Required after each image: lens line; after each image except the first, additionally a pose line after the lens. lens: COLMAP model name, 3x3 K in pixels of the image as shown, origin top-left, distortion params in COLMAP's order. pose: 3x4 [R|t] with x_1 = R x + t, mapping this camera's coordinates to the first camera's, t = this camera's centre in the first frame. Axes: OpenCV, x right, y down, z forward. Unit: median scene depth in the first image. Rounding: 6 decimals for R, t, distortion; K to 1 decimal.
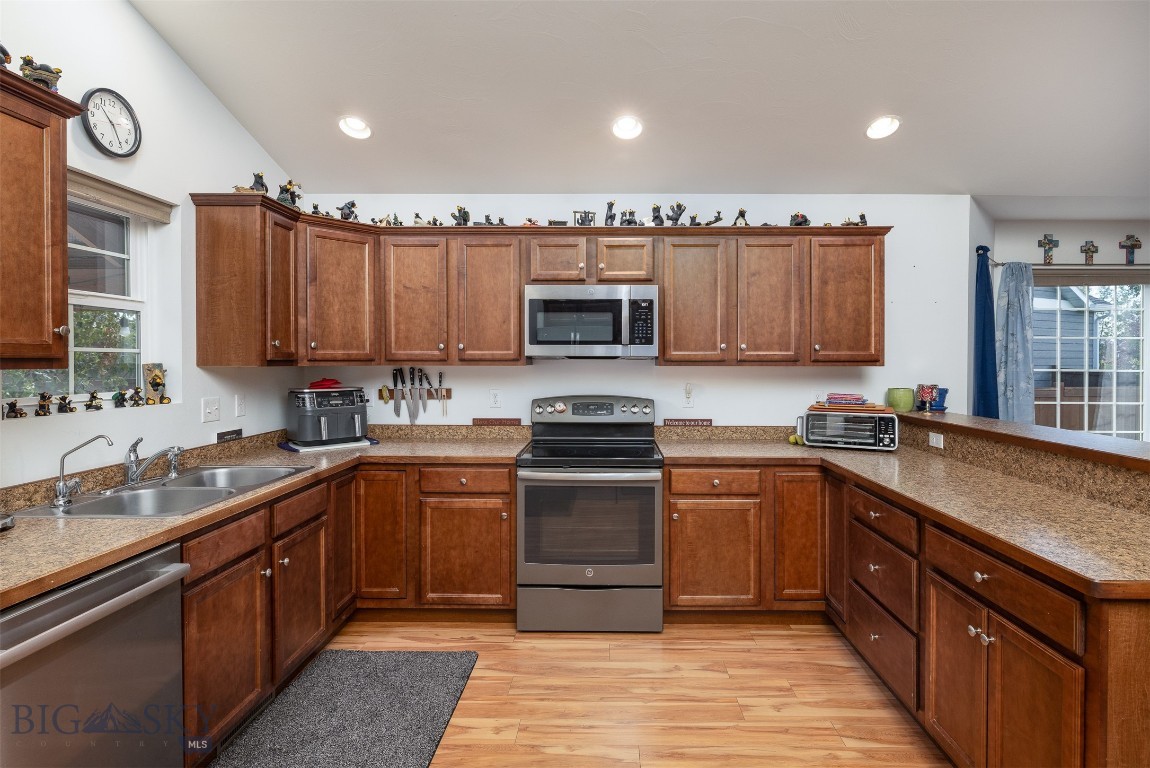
lens RADIAL K [[553.9, 0, 606.8], [0, 553.9, 365.5], [0, 0, 1]] dist [-0.000208, 0.000170]
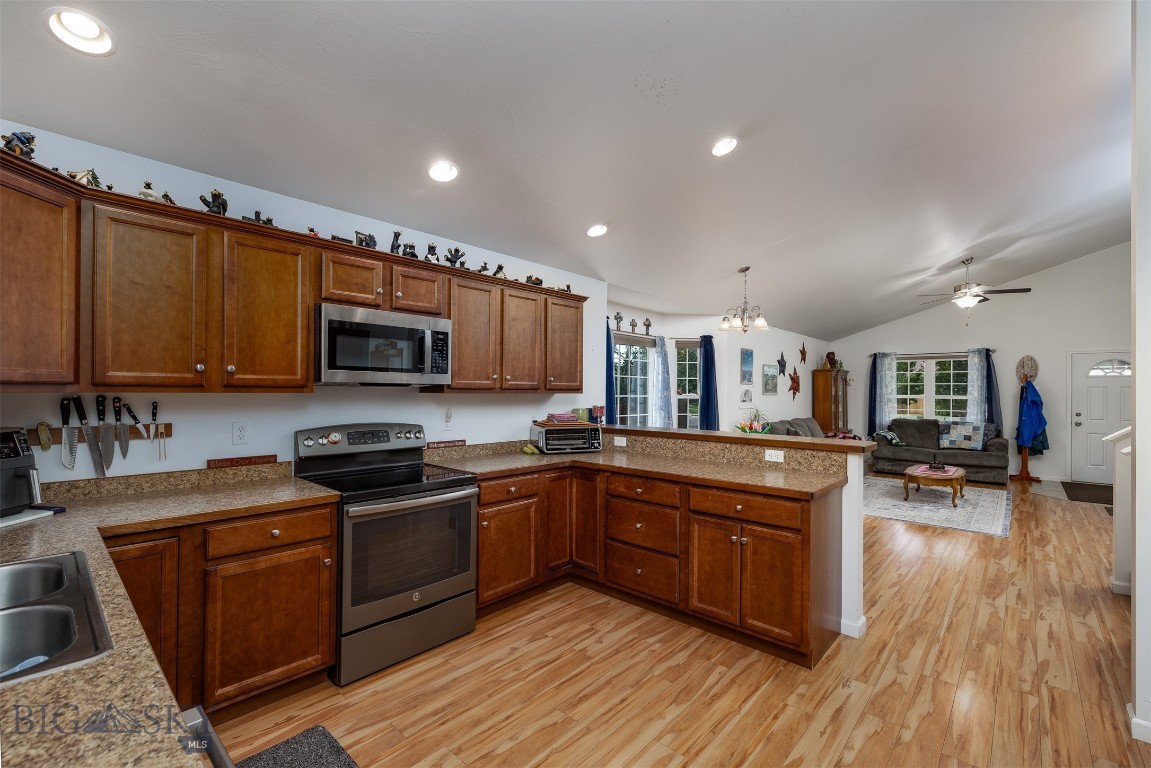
lens RADIAL K [[492.0, 0, 586.9], [0, 492.0, 387.6], [0, 0, 1]] dist [0.000135, 0.000304]
pose [[0.661277, 0.008435, 0.750095, -0.451888], [-0.001036, 0.999946, -0.010332, -0.000631], [-0.750141, 0.006055, 0.661250, 0.149090]]
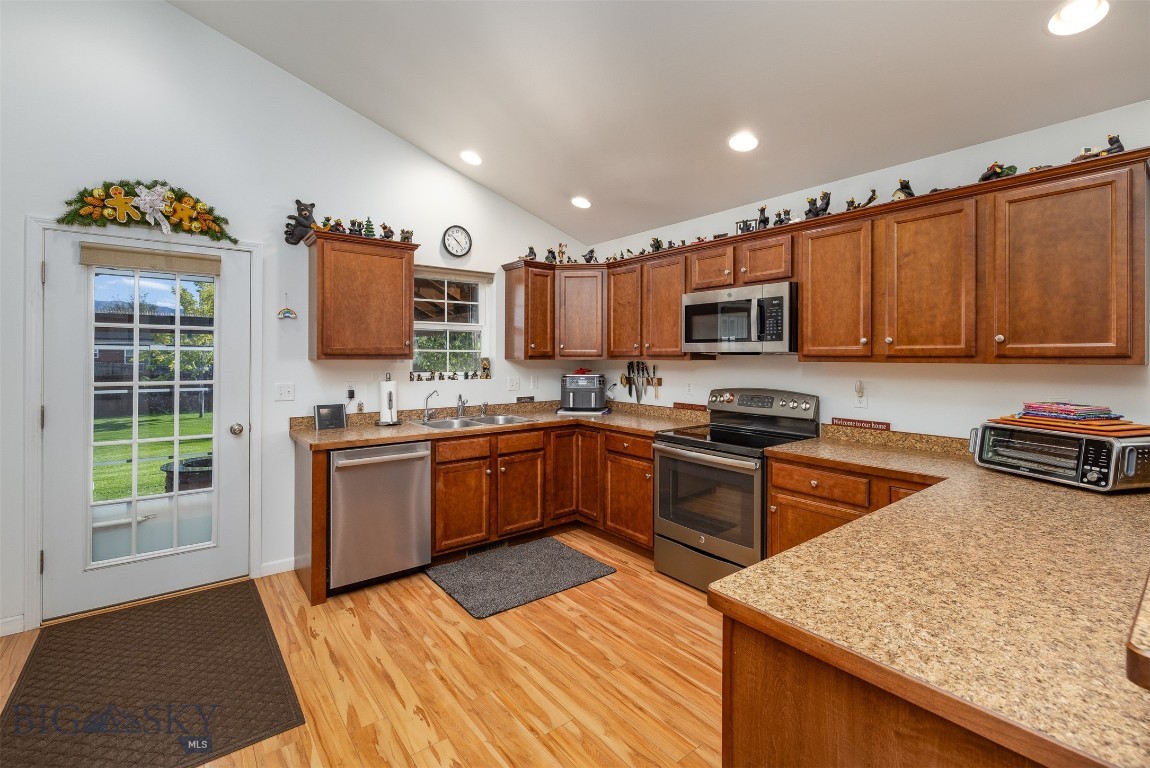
lens RADIAL K [[504.1, 0, 556.7], [0, 504.1, 357.6], [0, 0, 1]] dist [-0.001477, 0.000145]
pose [[0.607328, 0.002027, -0.794449, 0.554011], [-0.008389, 0.999957, -0.003861, 0.000575], [0.794407, 0.009009, 0.607319, 0.105004]]
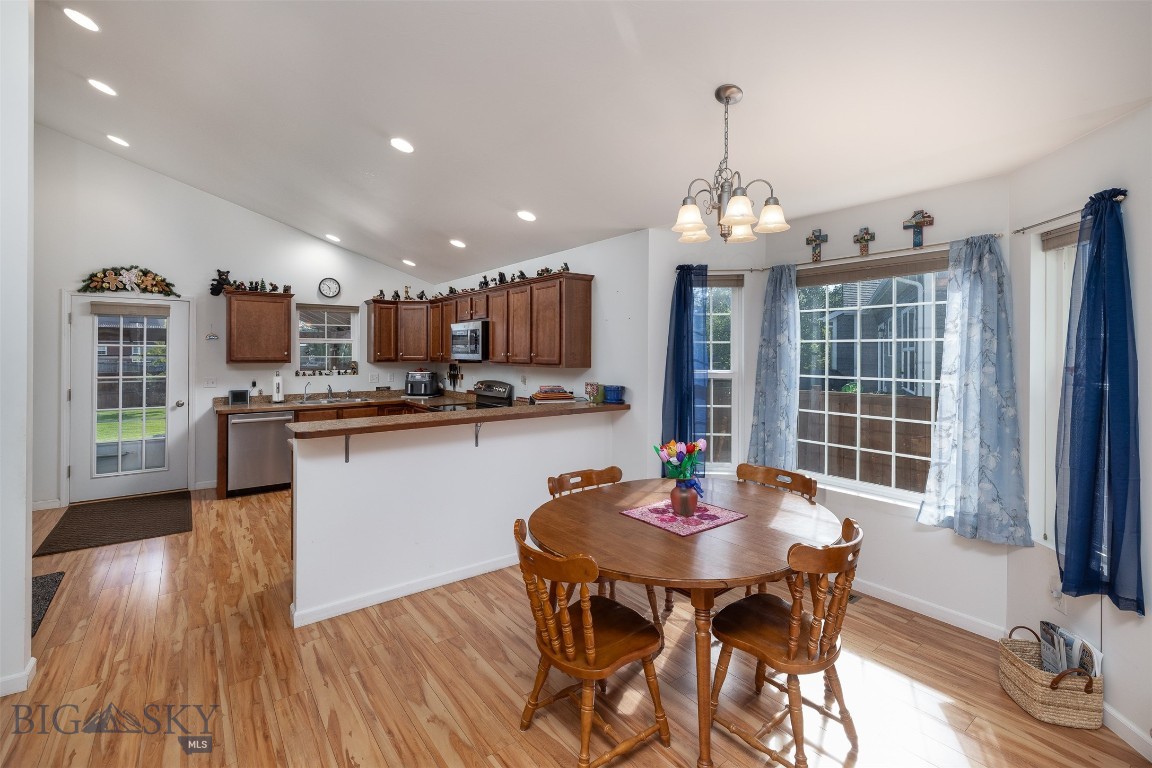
lens RADIAL K [[511.2, 0, 577.7], [0, 511.2, 353.6], [0, 0, 1]] dist [-0.002513, -0.000250]
pose [[0.611481, 0.000261, -0.791259, 1.593857], [-0.007634, 0.999955, -0.005570, -0.029192], [0.791222, 0.009447, 0.611456, 0.214306]]
